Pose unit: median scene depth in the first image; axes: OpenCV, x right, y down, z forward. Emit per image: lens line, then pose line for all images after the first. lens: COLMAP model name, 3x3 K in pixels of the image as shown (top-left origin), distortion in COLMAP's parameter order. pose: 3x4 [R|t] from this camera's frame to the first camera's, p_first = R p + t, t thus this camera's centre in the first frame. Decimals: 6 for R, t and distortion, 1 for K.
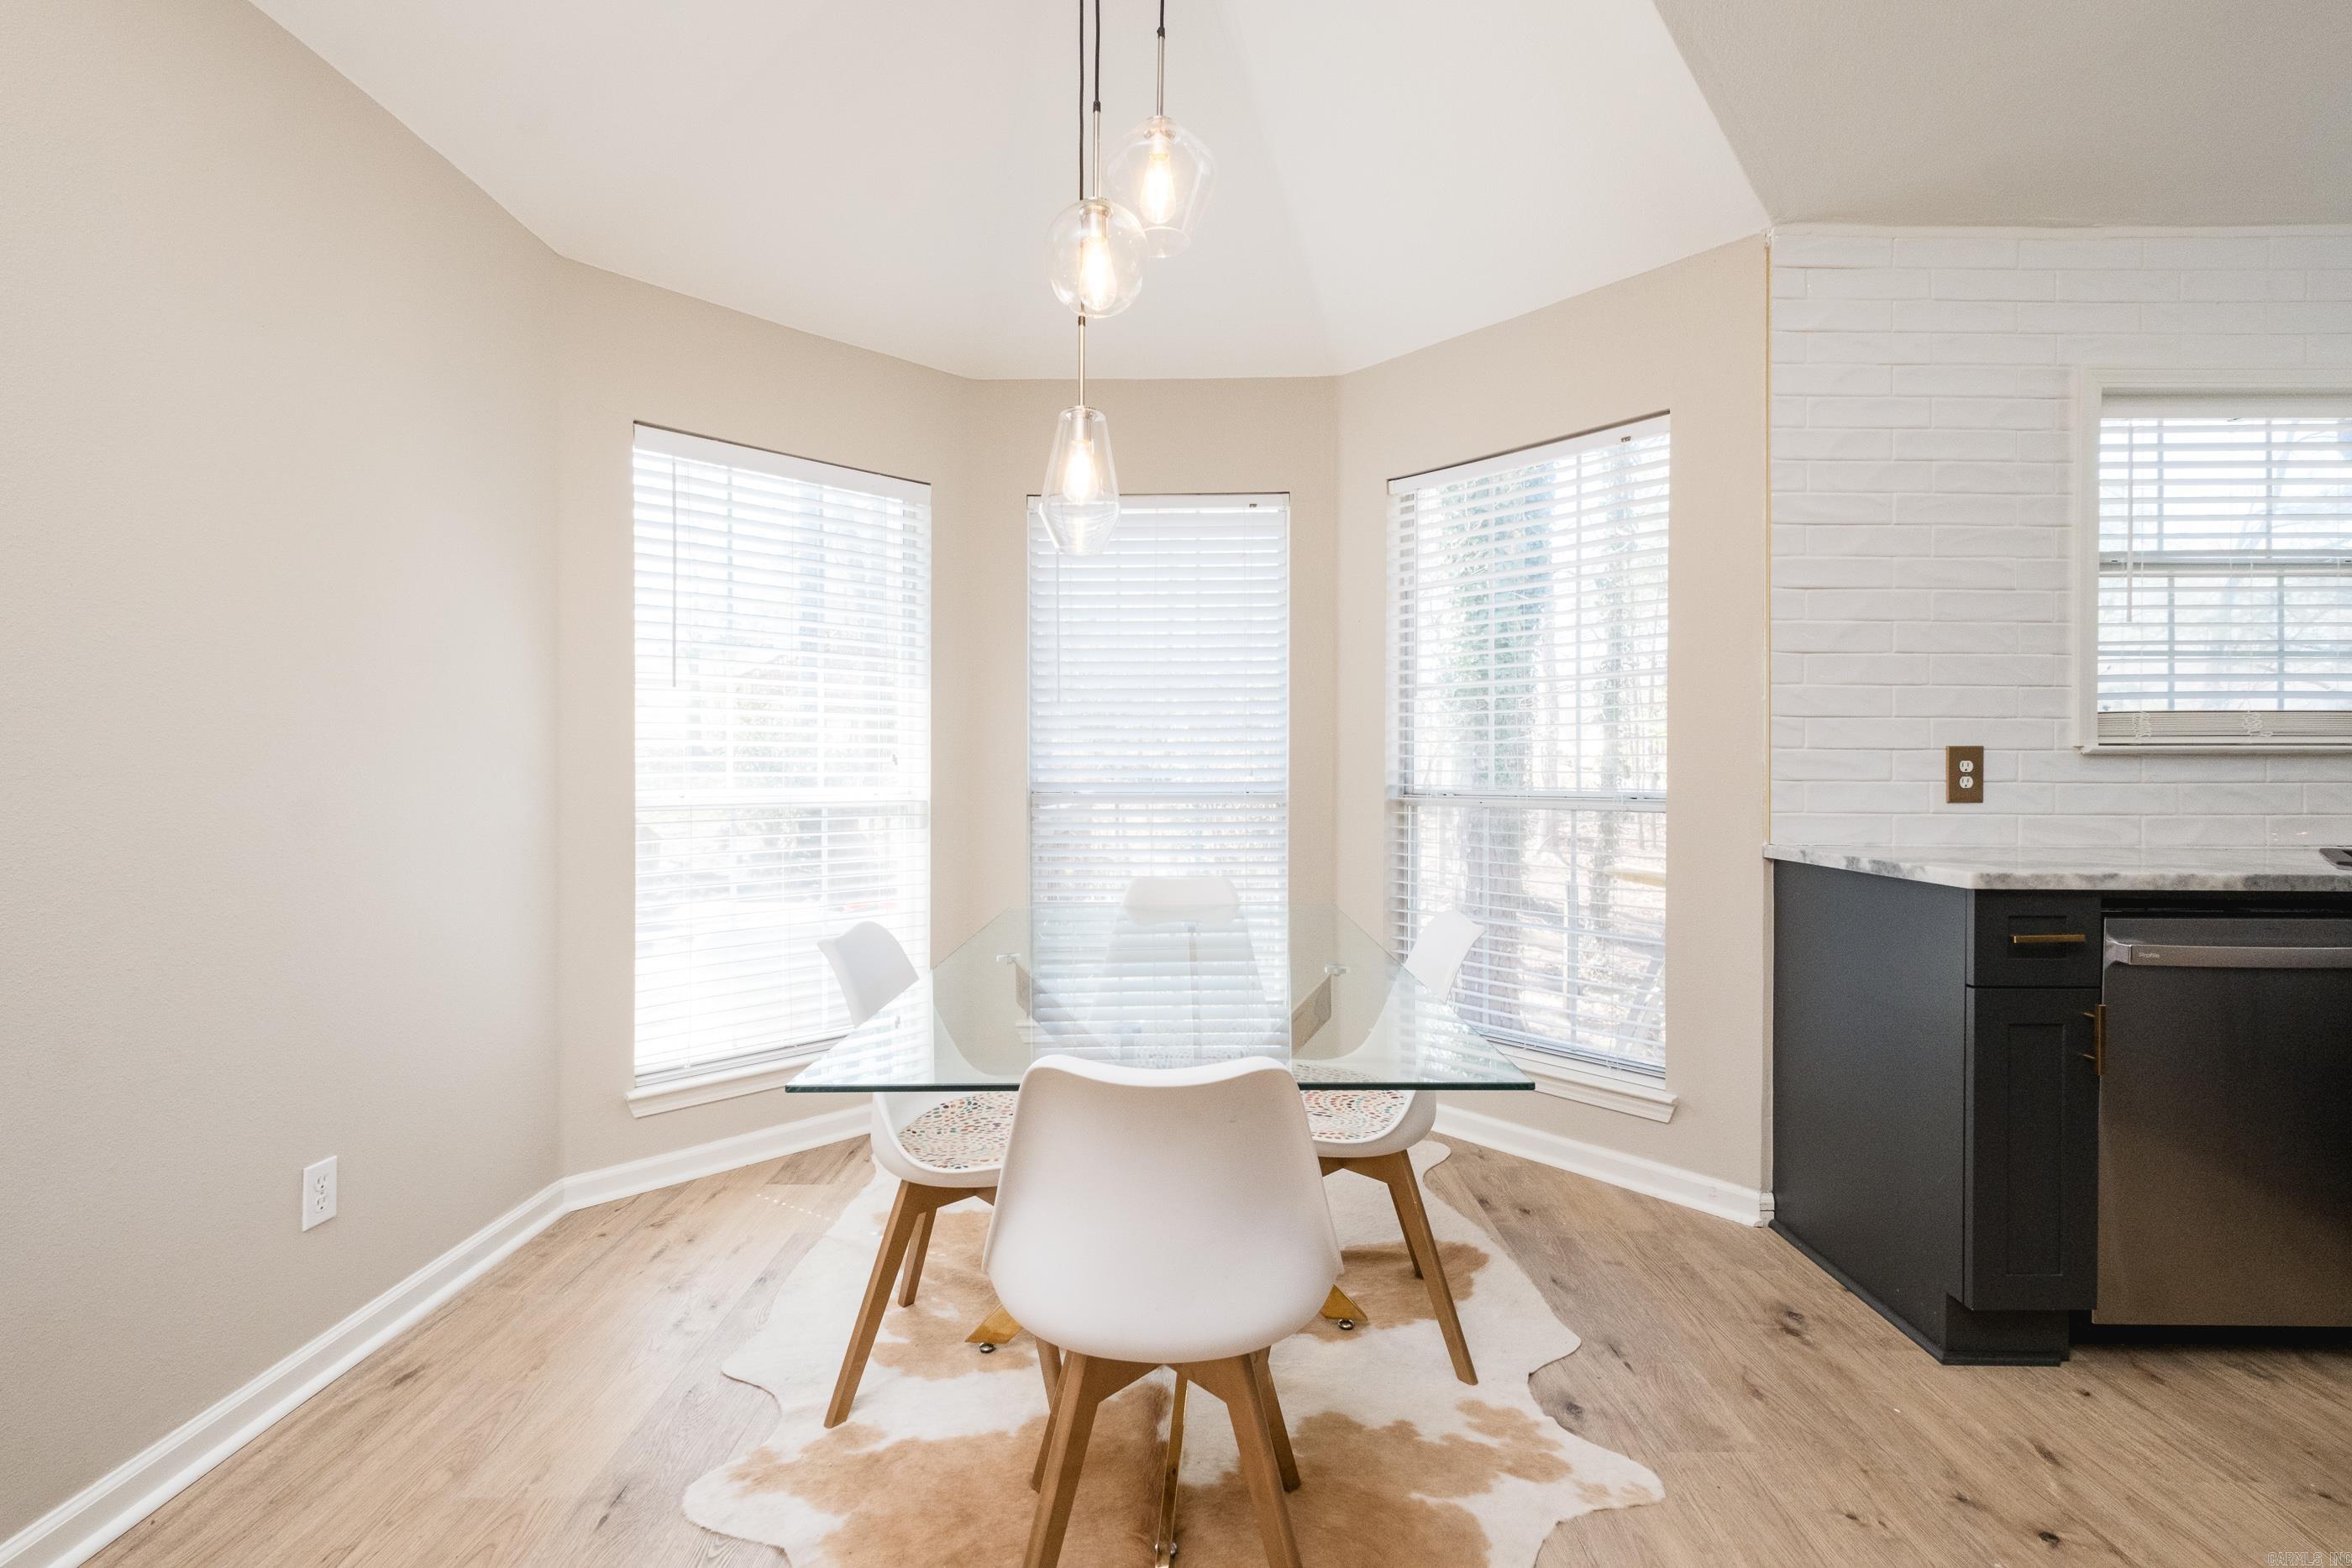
lens RADIAL K [[1018.8, 0, 1212.0], [0, 1018.8, 770.3], [0, 0, 1]] dist [0.006523, -0.004104]
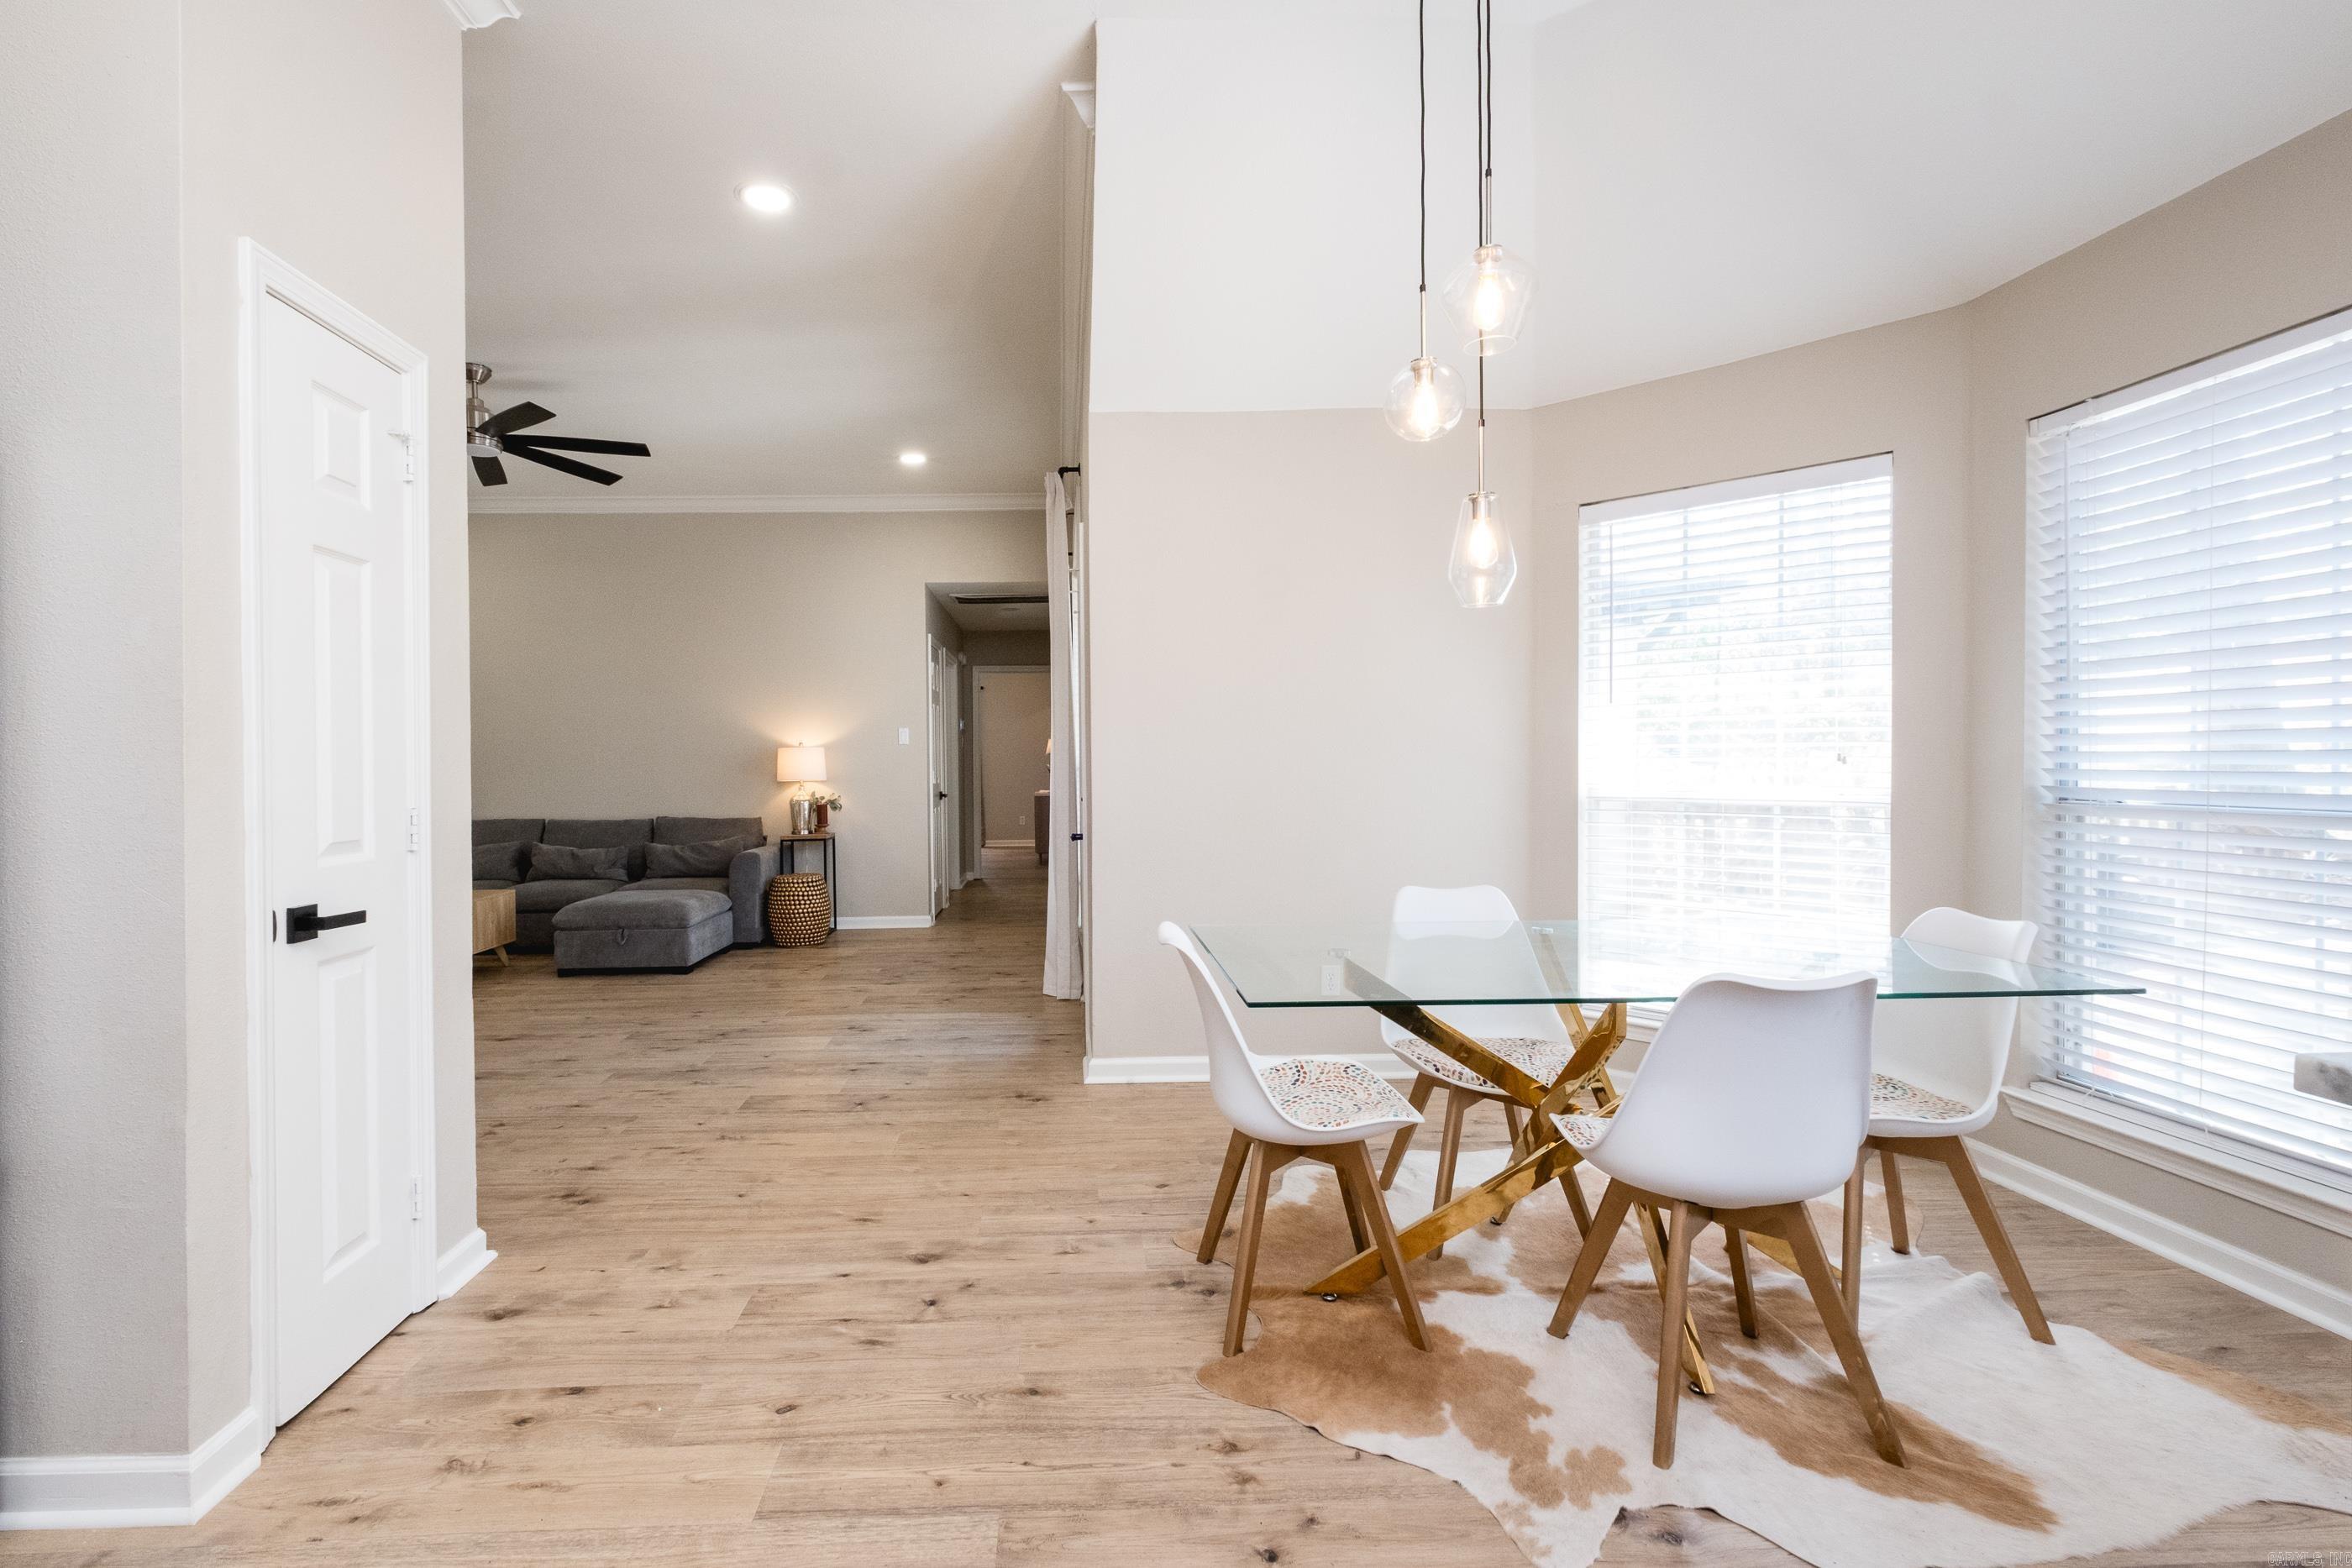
lens RADIAL K [[1018.8, 0, 1093.0], [0, 1018.8, 783.8], [0, 0, 1]] dist [0.006523, -0.004104]
pose [[0.031631, 0.021035, -0.999278, 0.646503], [0.015310, 0.999651, 0.021528, -0.020233], [0.999382, -0.015980, 0.031298, 0.269145]]
